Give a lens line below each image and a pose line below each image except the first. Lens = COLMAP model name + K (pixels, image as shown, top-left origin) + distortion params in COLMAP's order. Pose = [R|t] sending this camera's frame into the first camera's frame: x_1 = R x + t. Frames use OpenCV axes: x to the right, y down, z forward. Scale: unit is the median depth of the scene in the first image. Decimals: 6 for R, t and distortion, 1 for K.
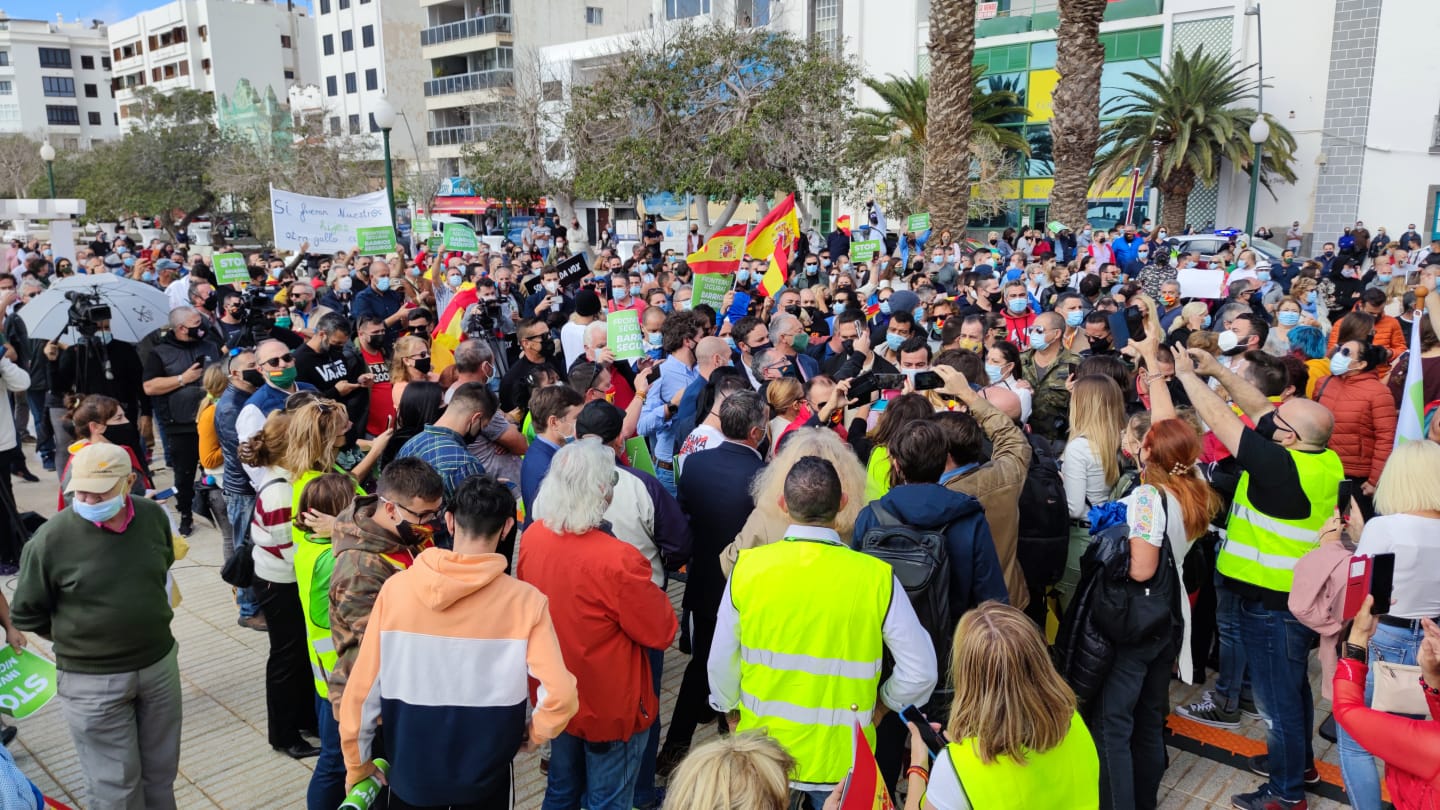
lens RADIAL K [[1027.1, 0, 705.1], [0, 1027.1, 403.1], [0, 0, 1]] dist [0.058436, -0.049180]
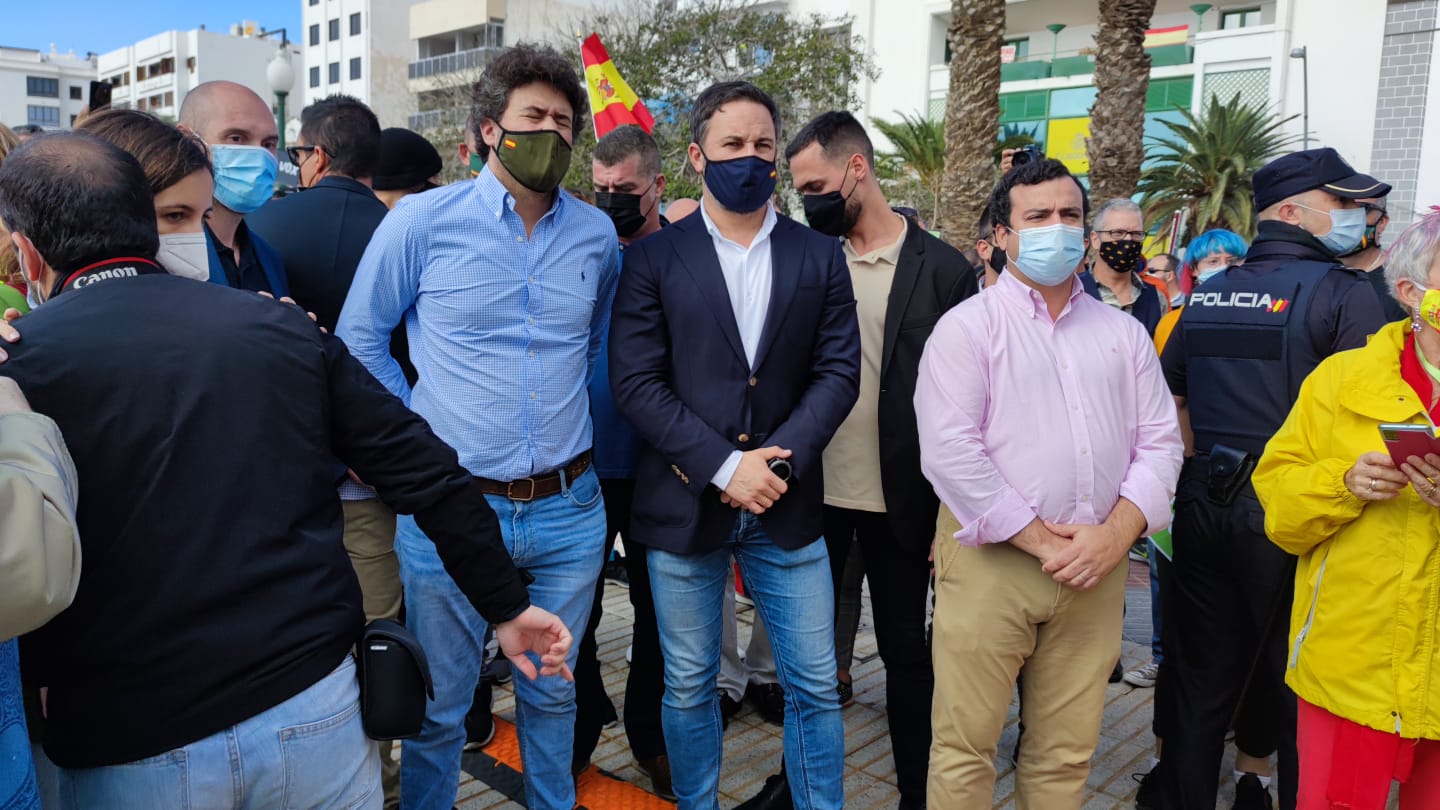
lens RADIAL K [[1022.7, 0, 731.4], [0, 1022.7, 393.6], [0, 0, 1]] dist [0.025120, -0.007930]
pose [[0.998704, 0.044861, 0.024048, 0.021539], [-0.042782, 0.995801, -0.080933, 0.011204], [-0.027578, 0.079799, 0.996429, 0.129567]]
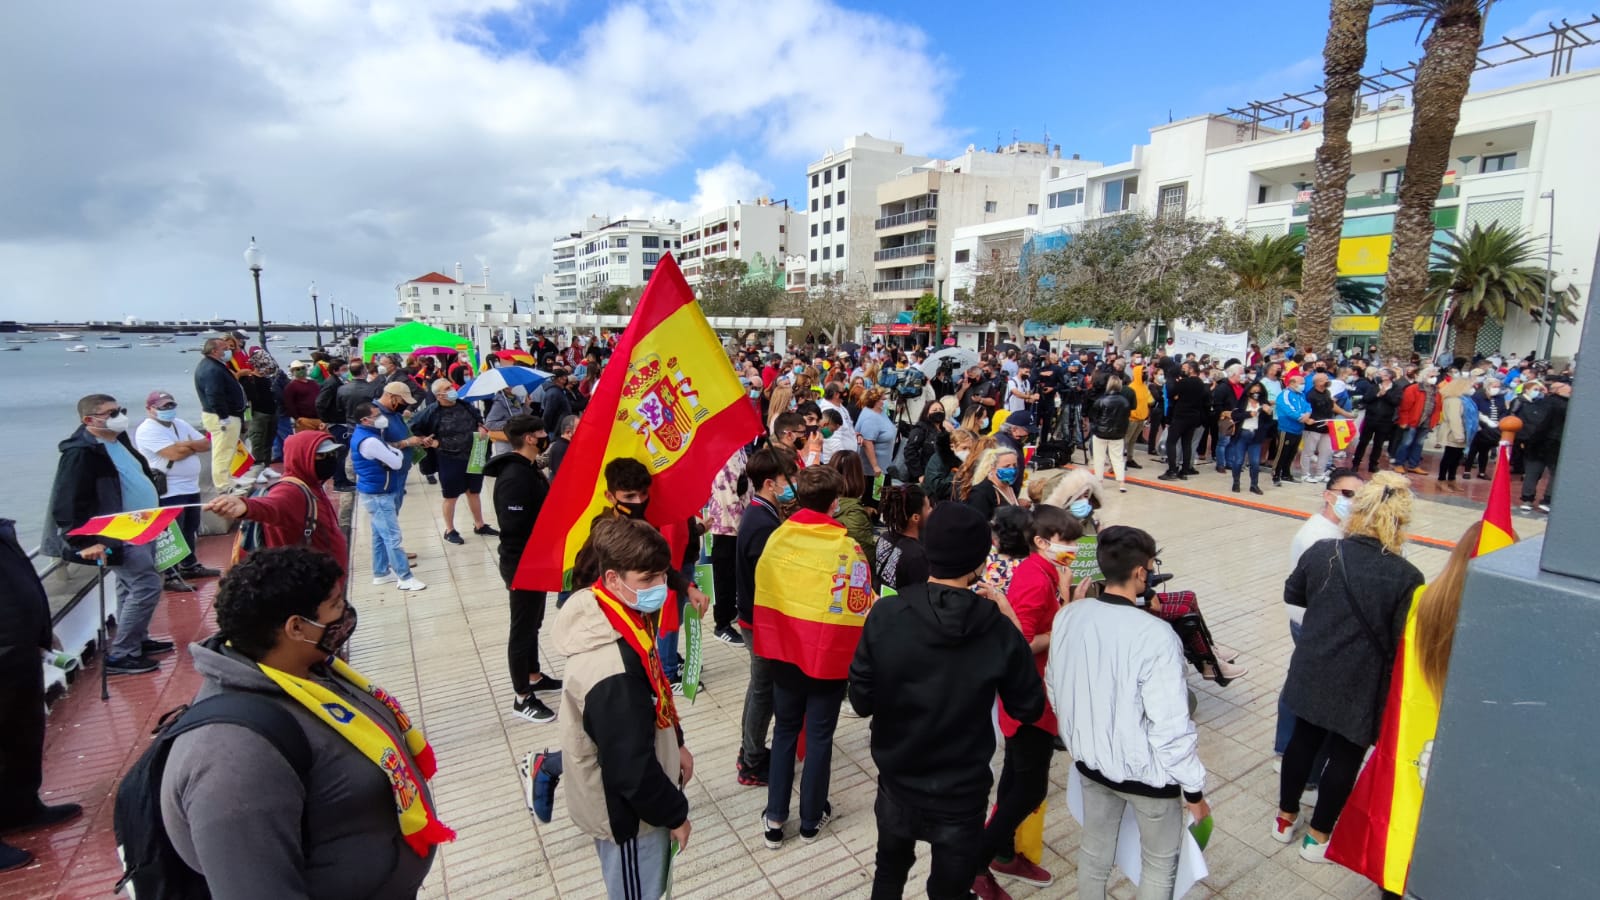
lens RADIAL K [[714.5, 0, 795.6], [0, 714.5, 450.8], [0, 0, 1]] dist [0.009402, -0.010616]
pose [[0.959458, 0.064386, -0.274399, -0.118532], [-0.071832, 0.997269, -0.017161, 0.034213], [0.272545, 0.036176, 0.961463, -0.121252]]
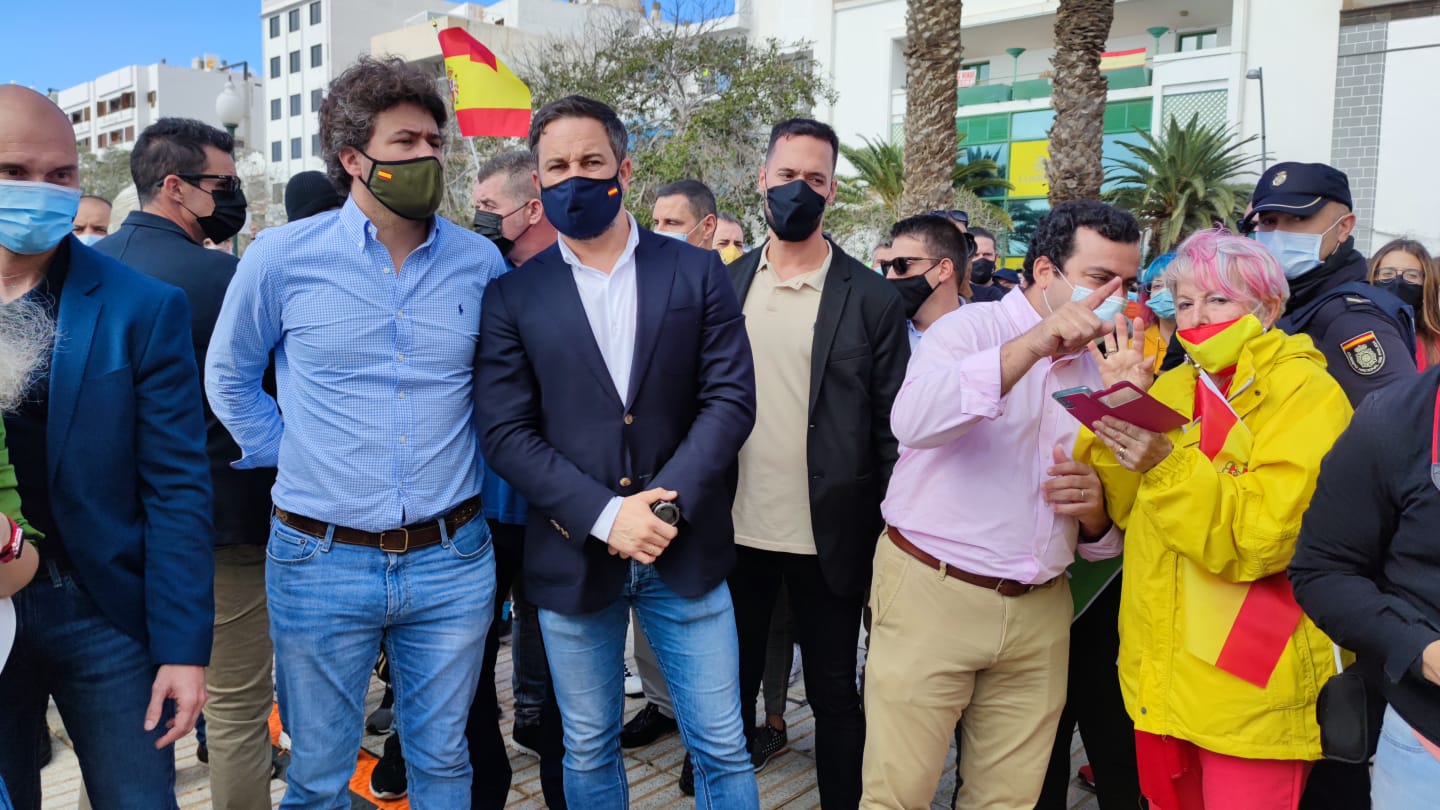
lens RADIAL K [[1028.9, 0, 720.0], [0, 1028.9, 405.0], [0, 0, 1]] dist [0.005392, 0.006352]
pose [[0.998818, 0.028970, 0.039021, 0.027484], [-0.025091, 0.995019, -0.096476, 0.009761], [-0.041622, 0.095383, 0.994570, 0.134173]]
